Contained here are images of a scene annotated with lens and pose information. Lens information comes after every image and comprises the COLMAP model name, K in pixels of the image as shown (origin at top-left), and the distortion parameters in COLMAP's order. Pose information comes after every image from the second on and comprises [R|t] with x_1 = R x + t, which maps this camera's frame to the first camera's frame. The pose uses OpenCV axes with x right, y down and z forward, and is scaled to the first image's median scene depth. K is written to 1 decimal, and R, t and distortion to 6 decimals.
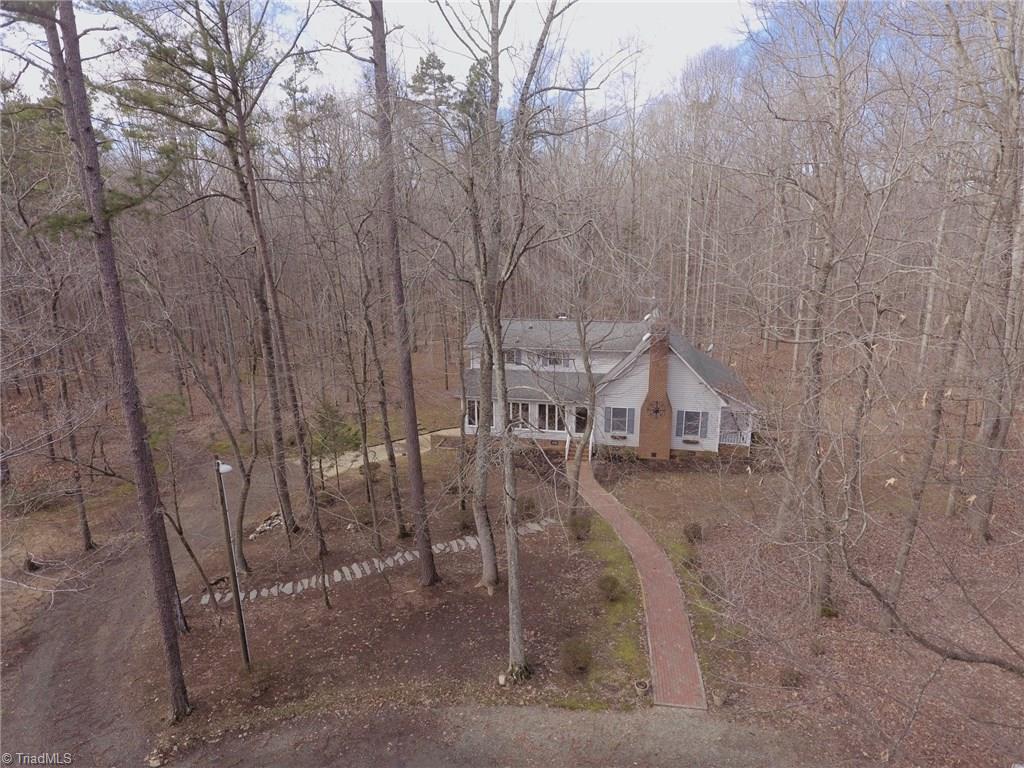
lens RADIAL K [[602.7, 0, 509.8], [0, 602.7, 391.7], [0, 0, 1]] dist [0.006746, 0.002333]
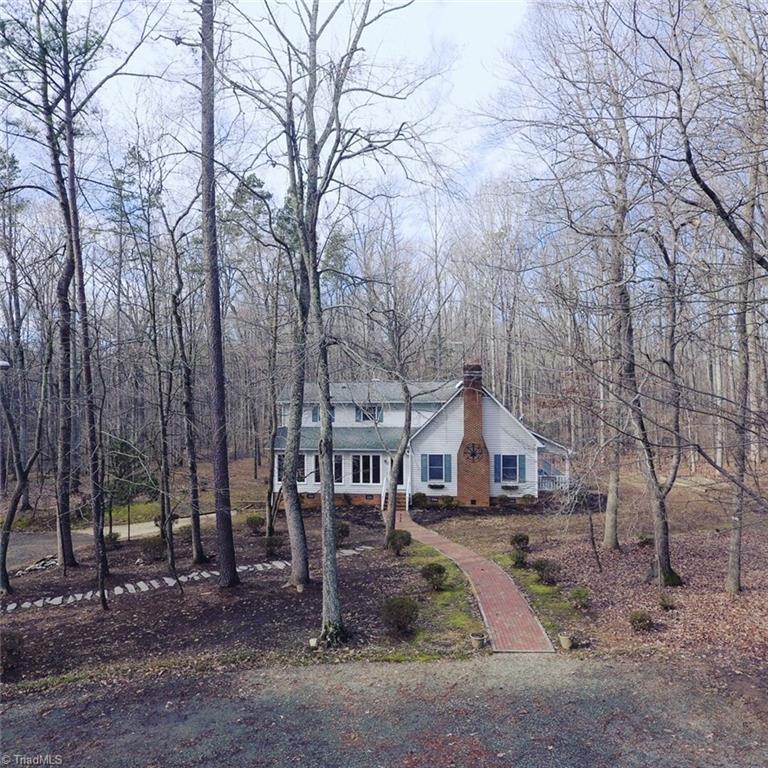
lens RADIAL K [[600.2, 0, 379.9], [0, 600.2, 378.6], [0, 0, 1]] dist [-0.000183, 0.011558]
pose [[0.995347, 0.007698, 0.096048, -0.002485], [0.018082, 0.964172, -0.264661, 0.244772], [-0.094645, 0.265167, 0.959546, 0.070443]]
